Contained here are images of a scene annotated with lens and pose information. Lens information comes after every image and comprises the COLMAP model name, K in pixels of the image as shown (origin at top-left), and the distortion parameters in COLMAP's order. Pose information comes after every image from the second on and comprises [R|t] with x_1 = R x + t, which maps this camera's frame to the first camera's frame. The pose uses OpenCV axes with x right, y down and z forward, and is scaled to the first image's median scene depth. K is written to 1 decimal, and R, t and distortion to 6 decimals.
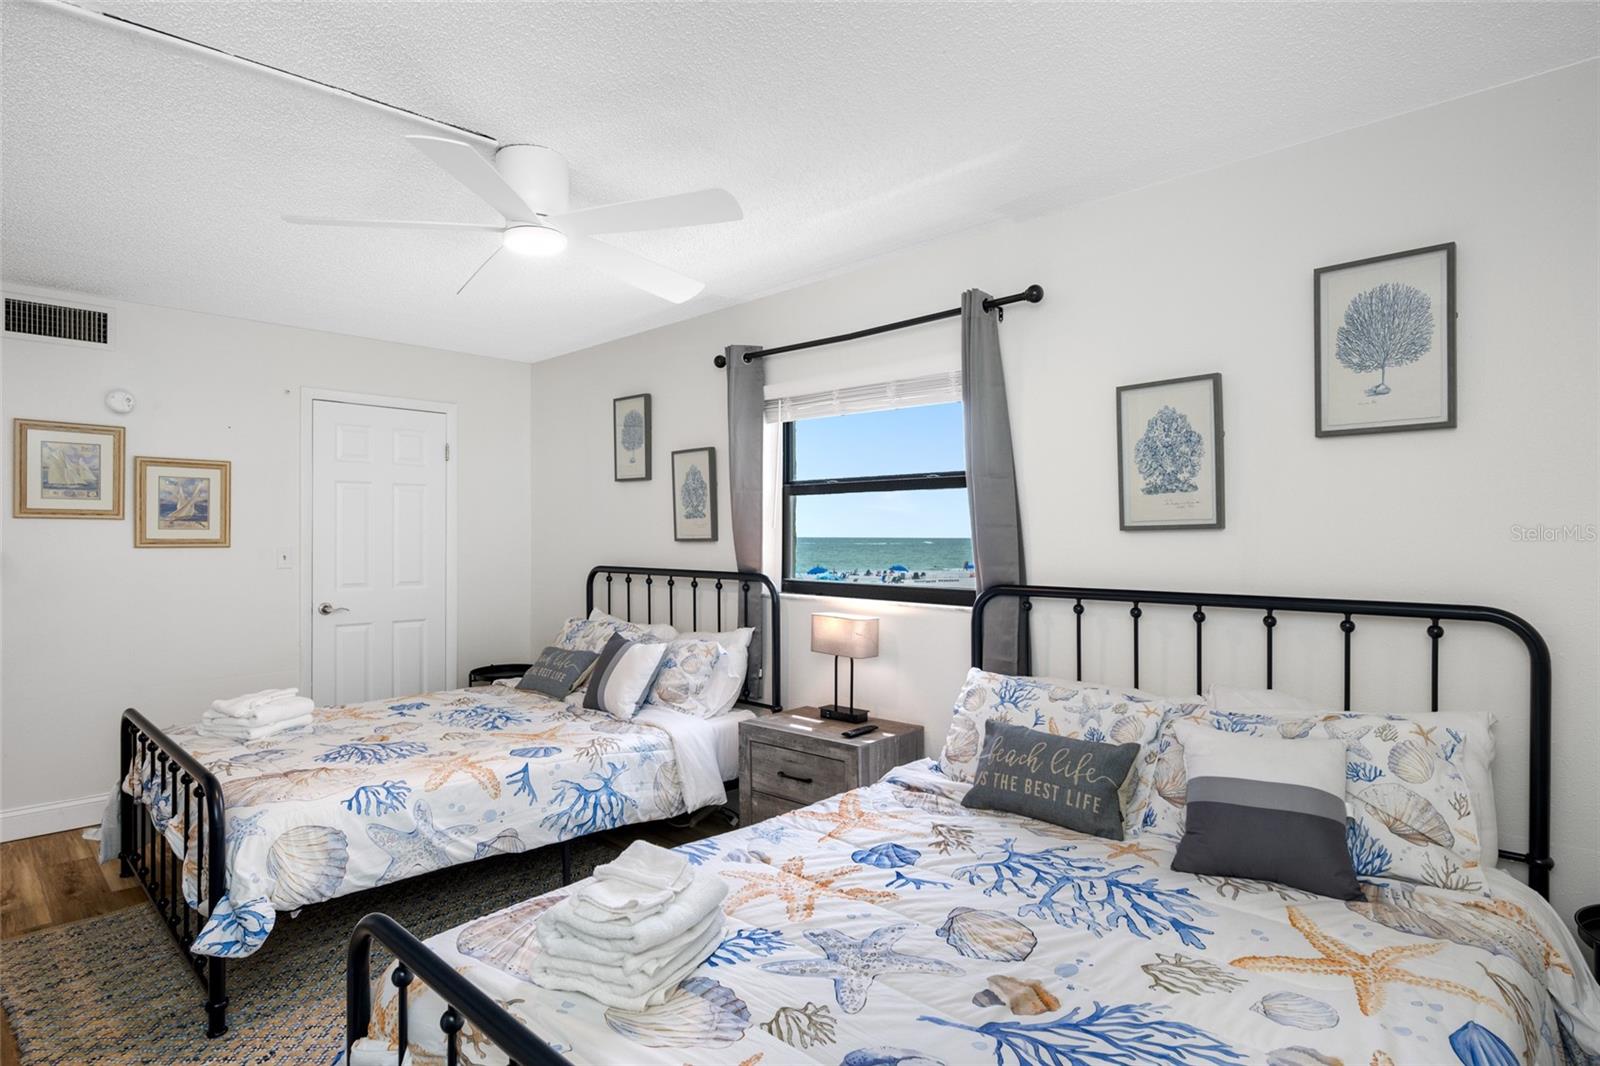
lens RADIAL K [[828.1, 0, 804.0], [0, 828.1, 538.8], [0, 0, 1]] dist [-0.001741, -0.000927]
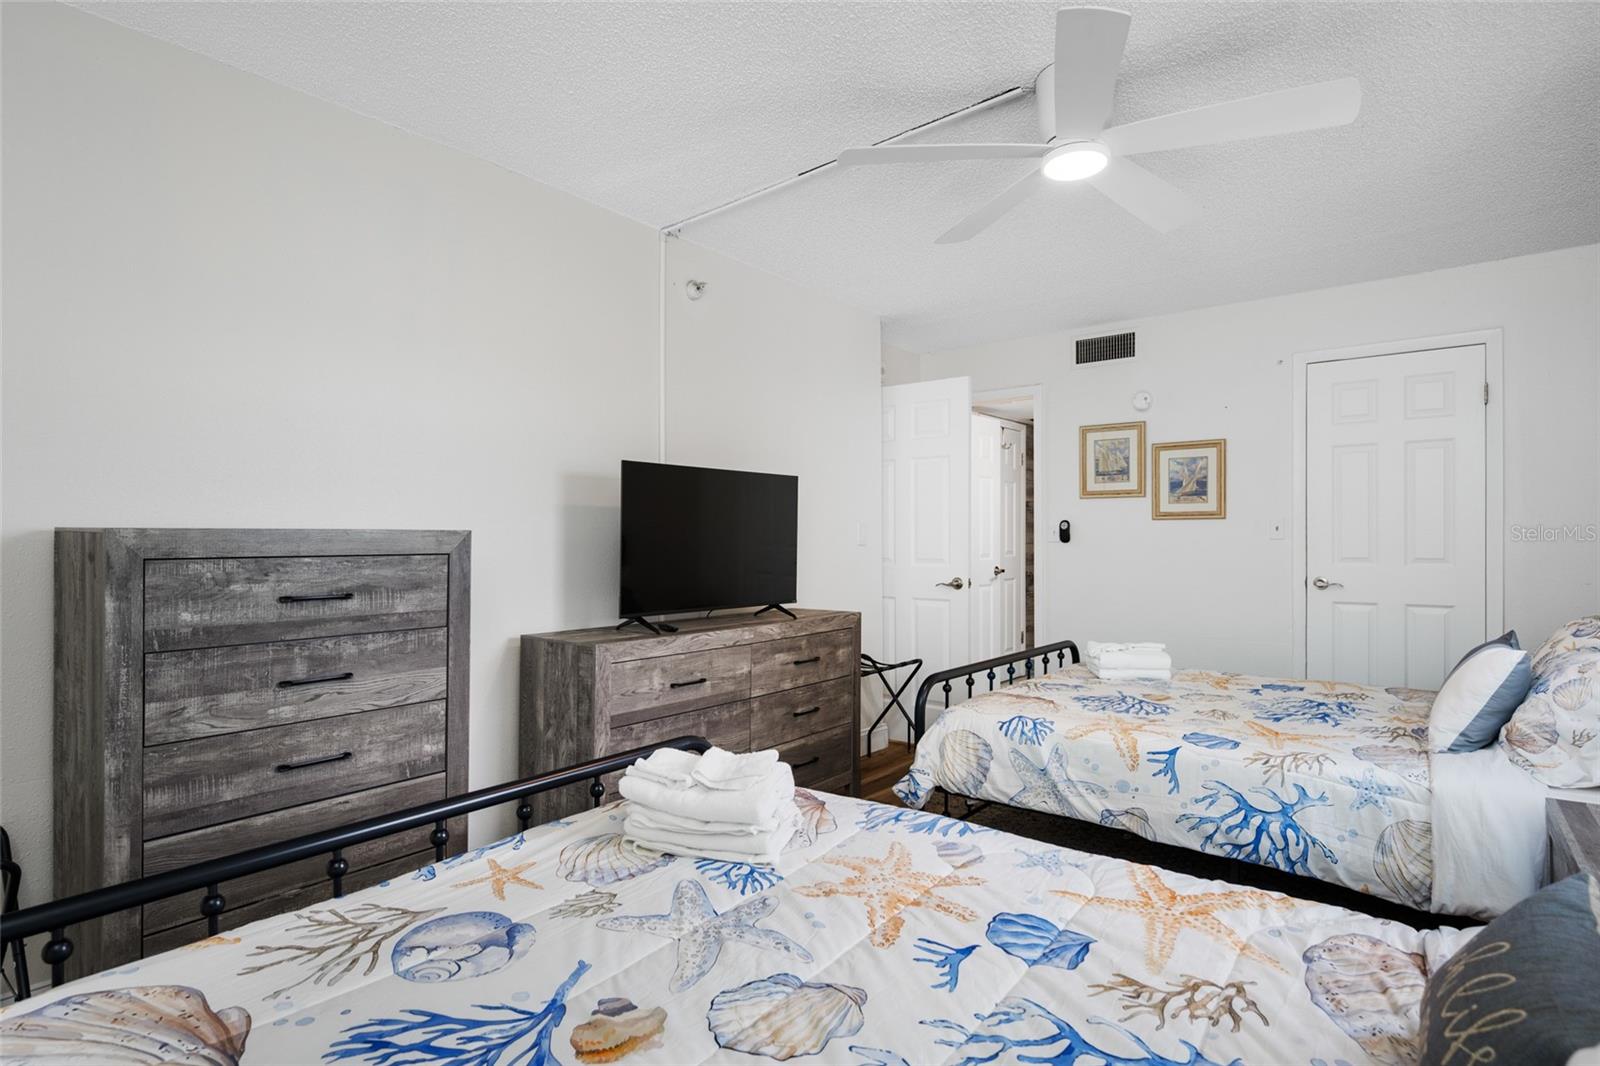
lens RADIAL K [[828.1, 0, 799.4], [0, 828.1, 533.4], [0, 0, 1]] dist [-0.001741, -0.000927]
pose [[0.114021, -0.006774, -0.993455, 0.466302], [0.004350, 0.999971, -0.006319, 0.050602], [0.993469, -0.003601, 0.114047, 0.493128]]
